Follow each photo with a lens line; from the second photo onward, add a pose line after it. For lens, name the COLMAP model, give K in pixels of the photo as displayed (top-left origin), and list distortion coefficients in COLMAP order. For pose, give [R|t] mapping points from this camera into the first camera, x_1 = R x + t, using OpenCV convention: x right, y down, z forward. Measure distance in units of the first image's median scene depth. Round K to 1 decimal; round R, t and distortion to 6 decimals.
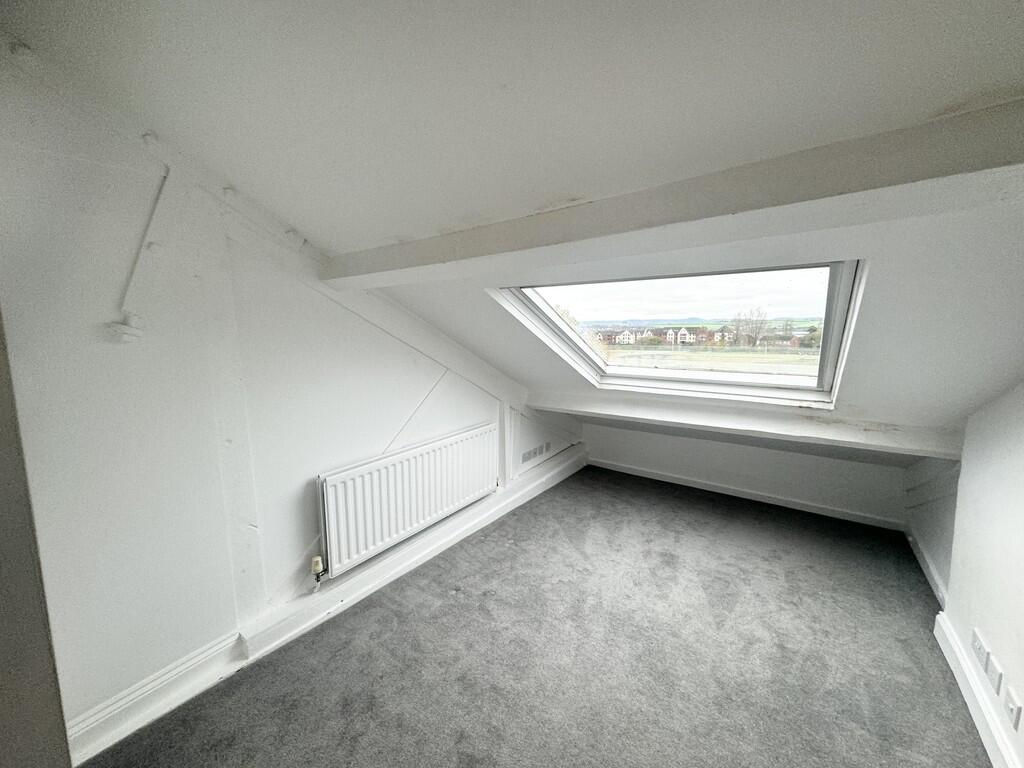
lens RADIAL K [[406.6, 0, 512.1], [0, 406.6, 385.5], [0, 0, 1]] dist [-0.003666, 0.000251]
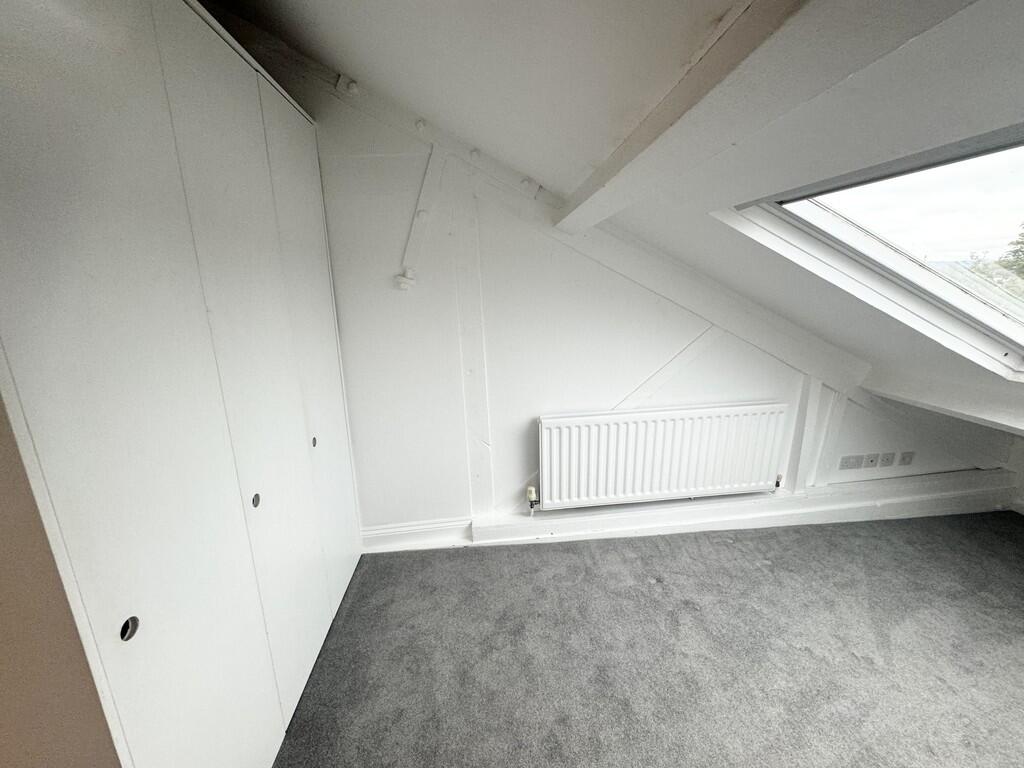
lens RADIAL K [[406.6, 0, 513.5], [0, 406.6, 386.3], [0, 0, 1]] dist [-0.003666, 0.000251]
pose [[0.655403, 0.176242, -0.734429, 0.239079], [-0.081759, 0.983235, 0.162987, -0.024218], [0.750841, -0.046776, 0.658824, 0.225435]]
